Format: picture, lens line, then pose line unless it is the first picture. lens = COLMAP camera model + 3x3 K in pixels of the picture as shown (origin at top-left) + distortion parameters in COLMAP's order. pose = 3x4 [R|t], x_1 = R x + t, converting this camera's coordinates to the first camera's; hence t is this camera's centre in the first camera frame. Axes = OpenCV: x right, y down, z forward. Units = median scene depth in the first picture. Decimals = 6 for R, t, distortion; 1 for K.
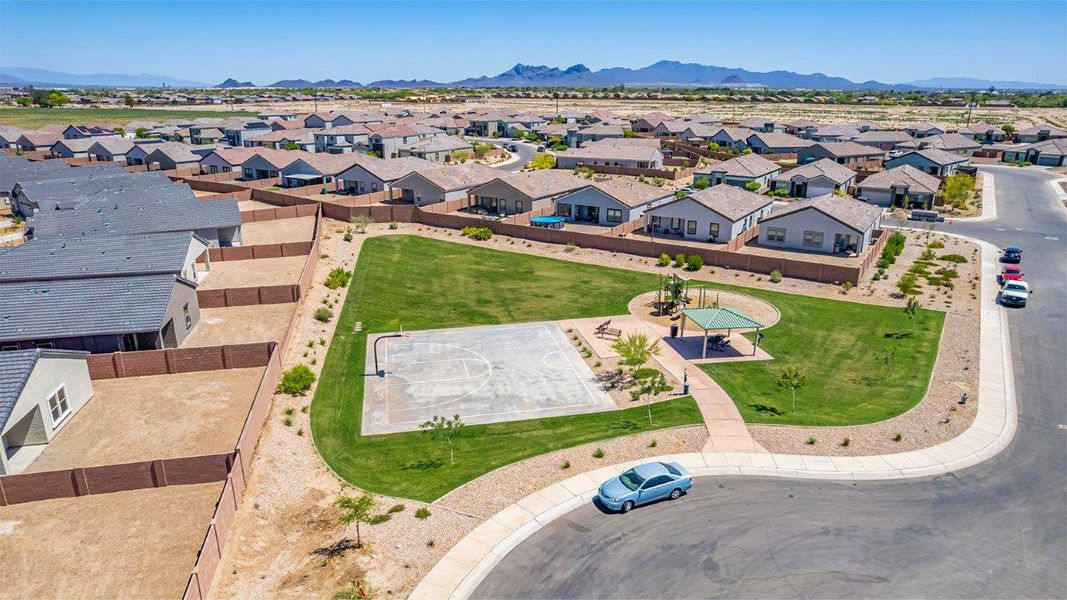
lens RADIAL K [[695.0, 0, 540.2], [0, 695.0, 297.2], [0, 0, 1]] dist [-0.083732, 0.079094]
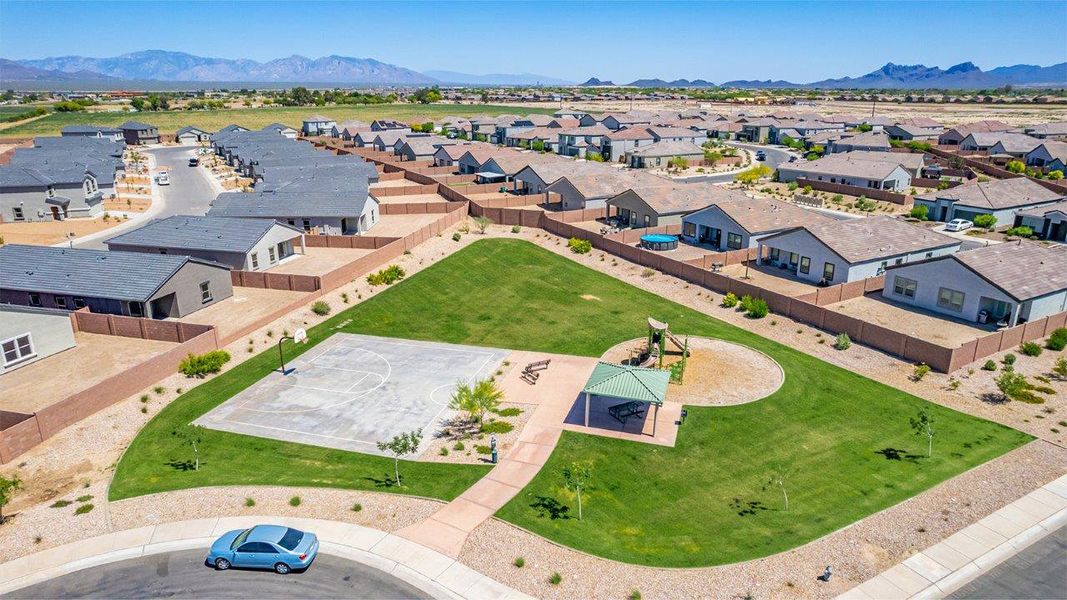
lens RADIAL K [[695.0, 0, 540.2], [0, 695.0, 297.2], [0, 0, 1]] dist [-0.083732, 0.079094]
pose [[0.880068, 0.133851, -0.455592, 0.159536], [-0.133747, 0.990478, 0.032639, -0.024271], [0.455623, 0.032210, 0.889590, 0.070614]]
